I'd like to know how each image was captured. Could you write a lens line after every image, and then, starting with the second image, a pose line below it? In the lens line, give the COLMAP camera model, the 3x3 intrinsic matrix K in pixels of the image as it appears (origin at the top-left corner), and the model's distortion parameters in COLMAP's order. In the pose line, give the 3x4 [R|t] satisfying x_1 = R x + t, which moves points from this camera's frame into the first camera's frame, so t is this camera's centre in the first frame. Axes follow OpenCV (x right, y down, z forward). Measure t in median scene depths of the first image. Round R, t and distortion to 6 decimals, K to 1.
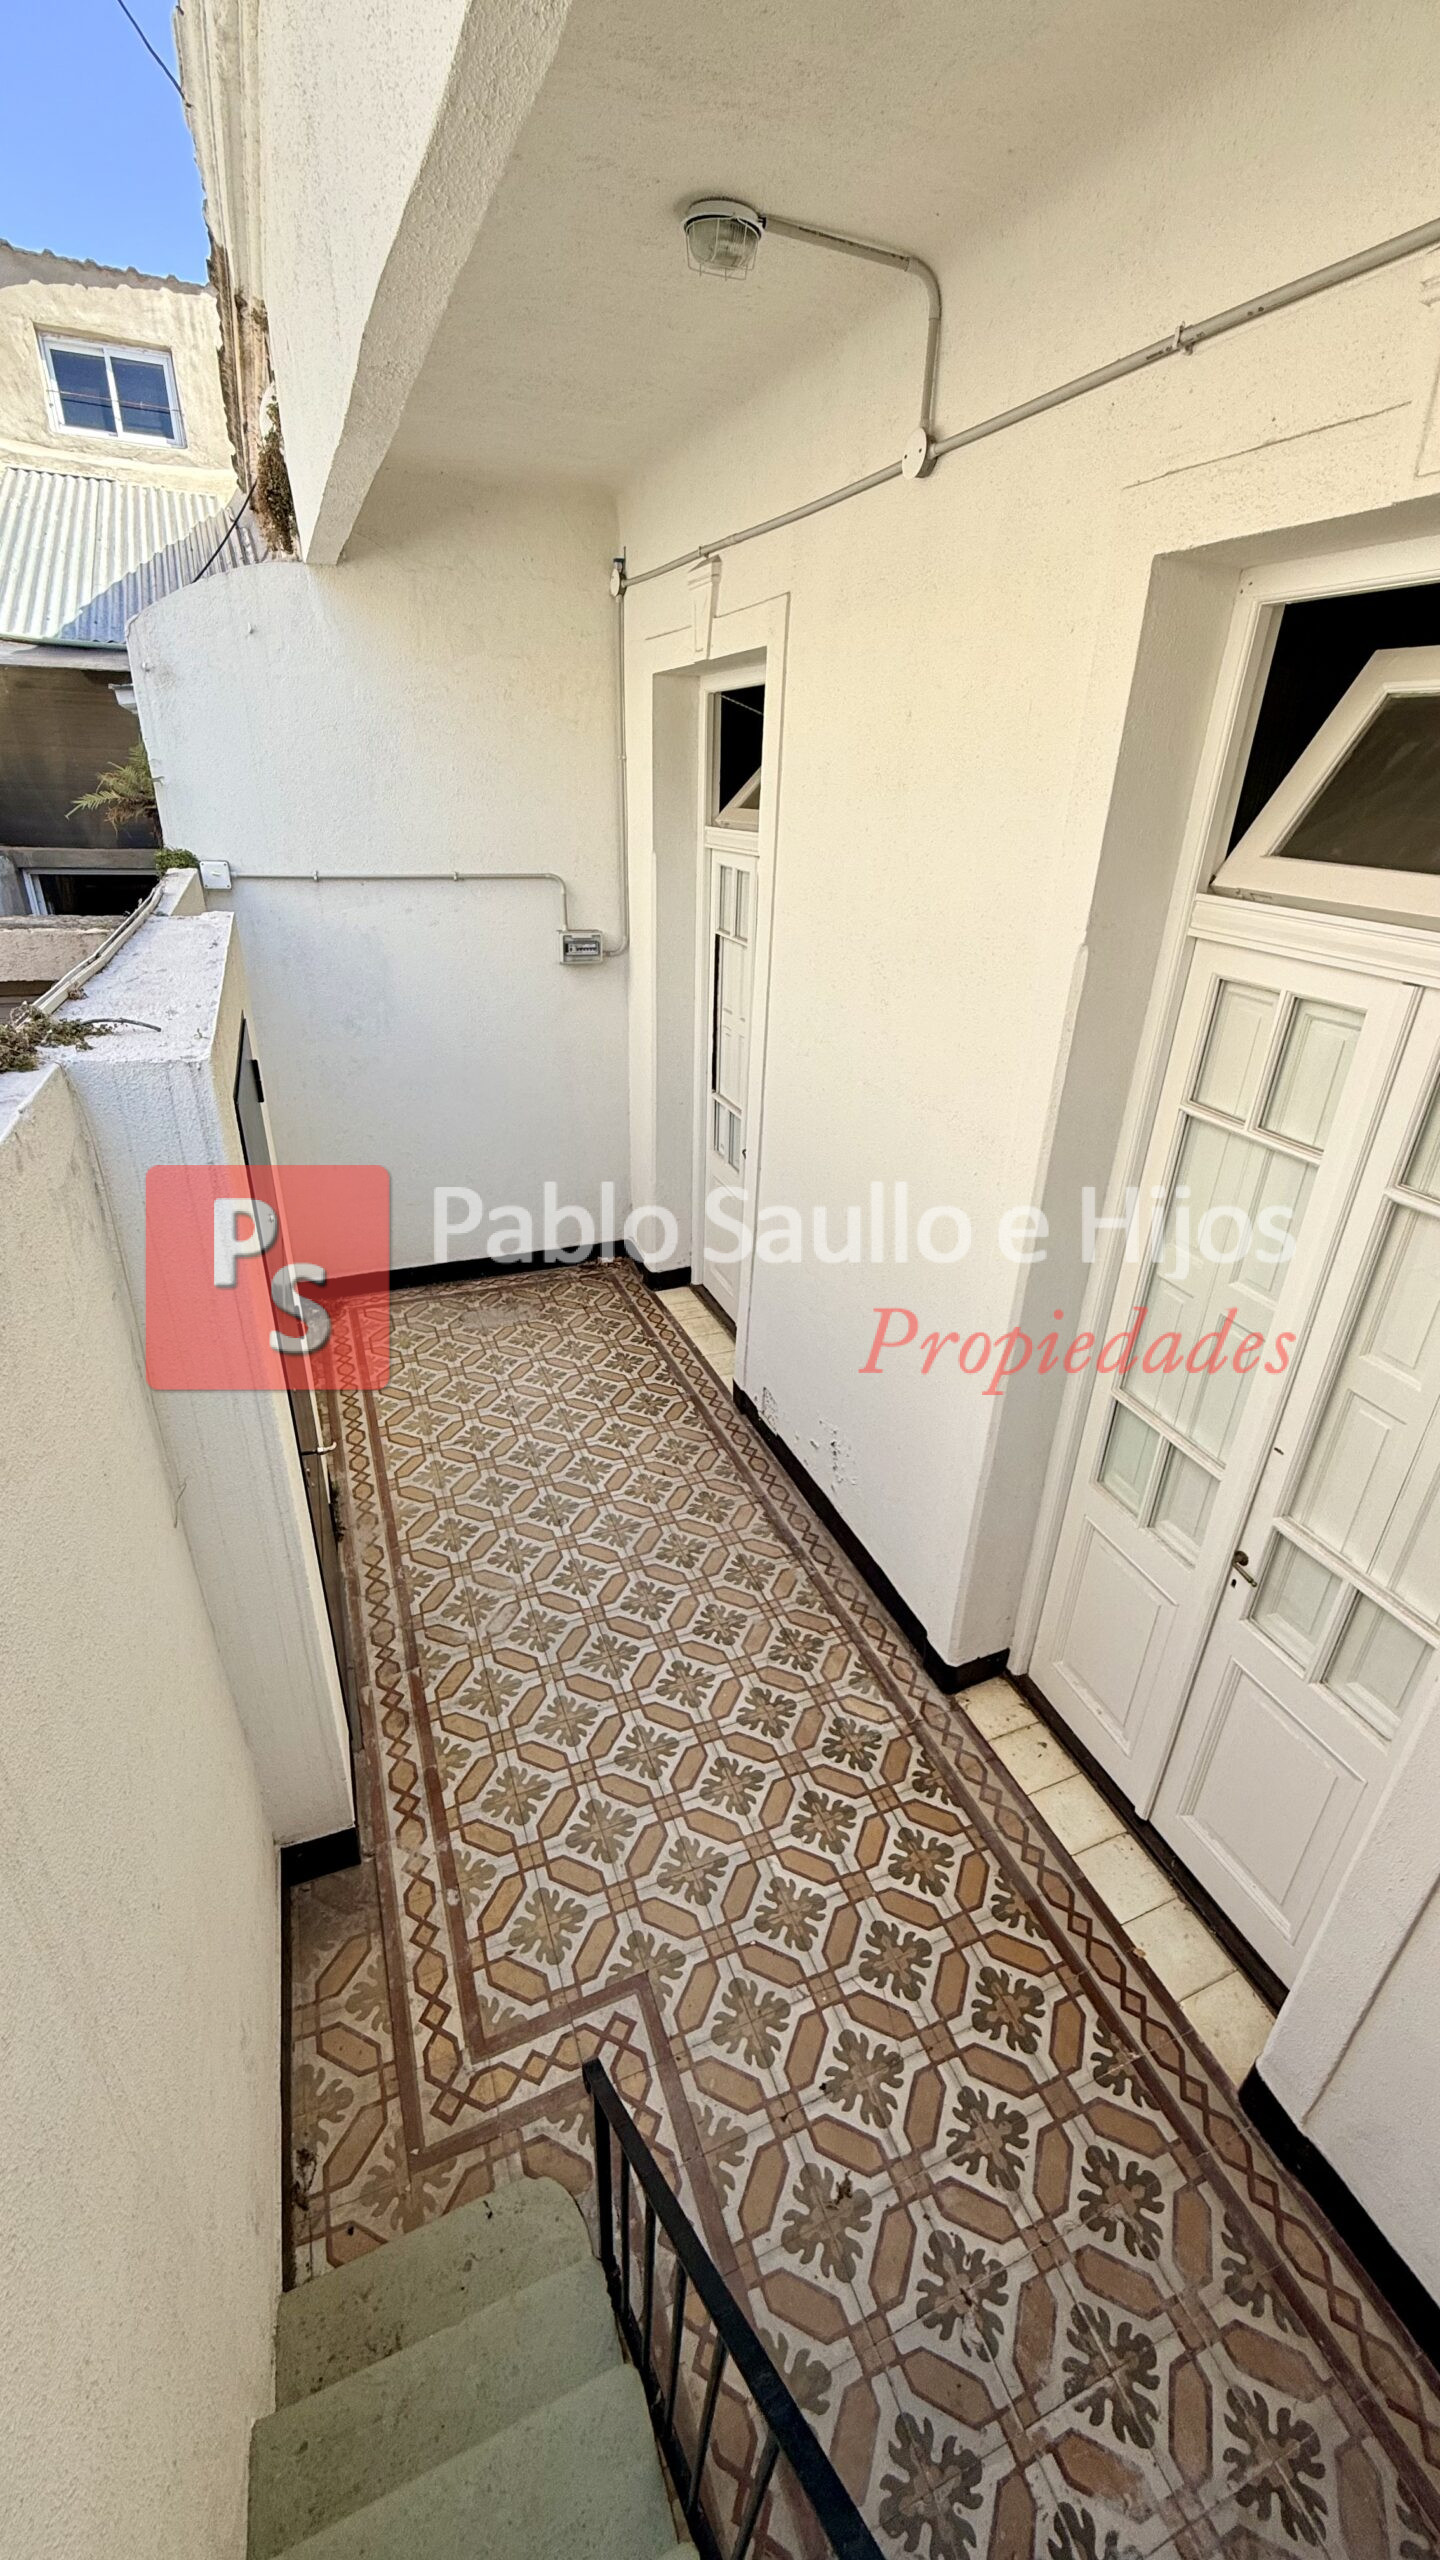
lens RADIAL K [[1024.0, 0, 724.7], [0, 1024.0, 1267.6], [0, 0, 1]] dist [0.000686, 0.000281]
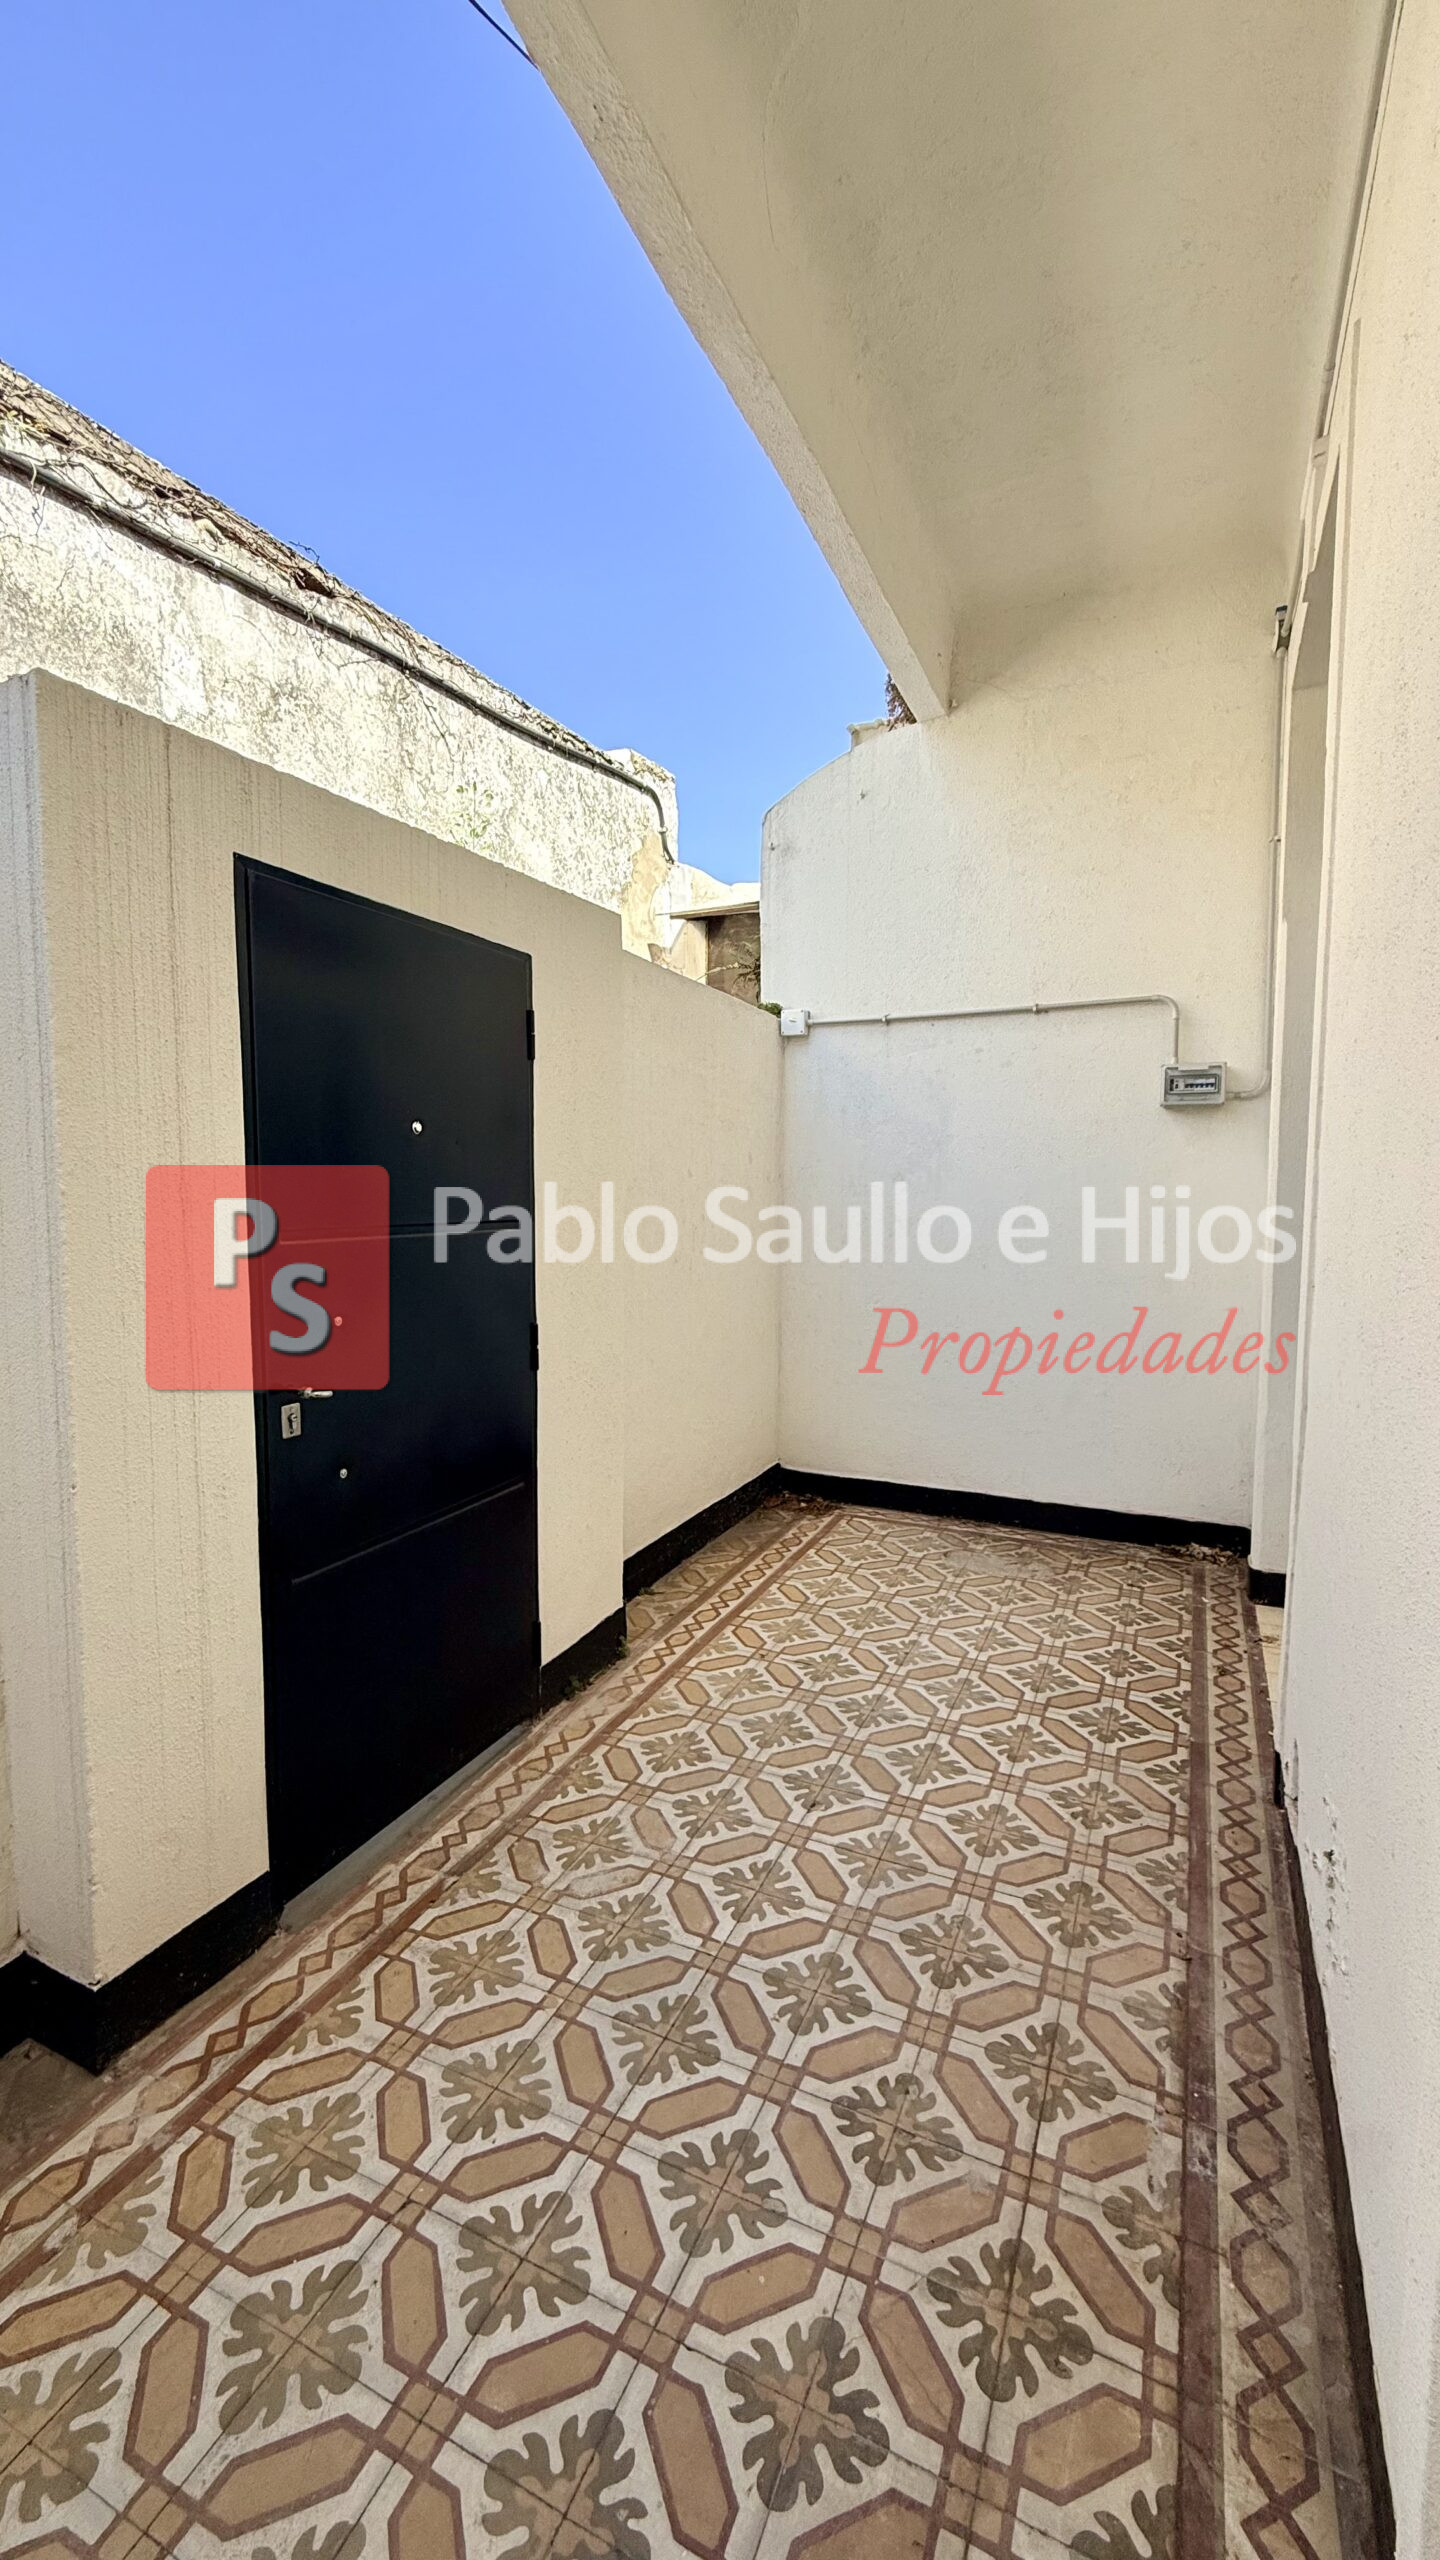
lens RADIAL K [[1017.7, 0, 720.3], [0, 1017.7, 1272.6], [0, 0, 1]] dist [-0.002411, 0.000417]
pose [[0.681729, 0.030204, -0.730981, 0.266870], [-0.302664, 0.921281, -0.244204, 0.151103], [0.666063, 0.387723, 0.637205, 0.569464]]
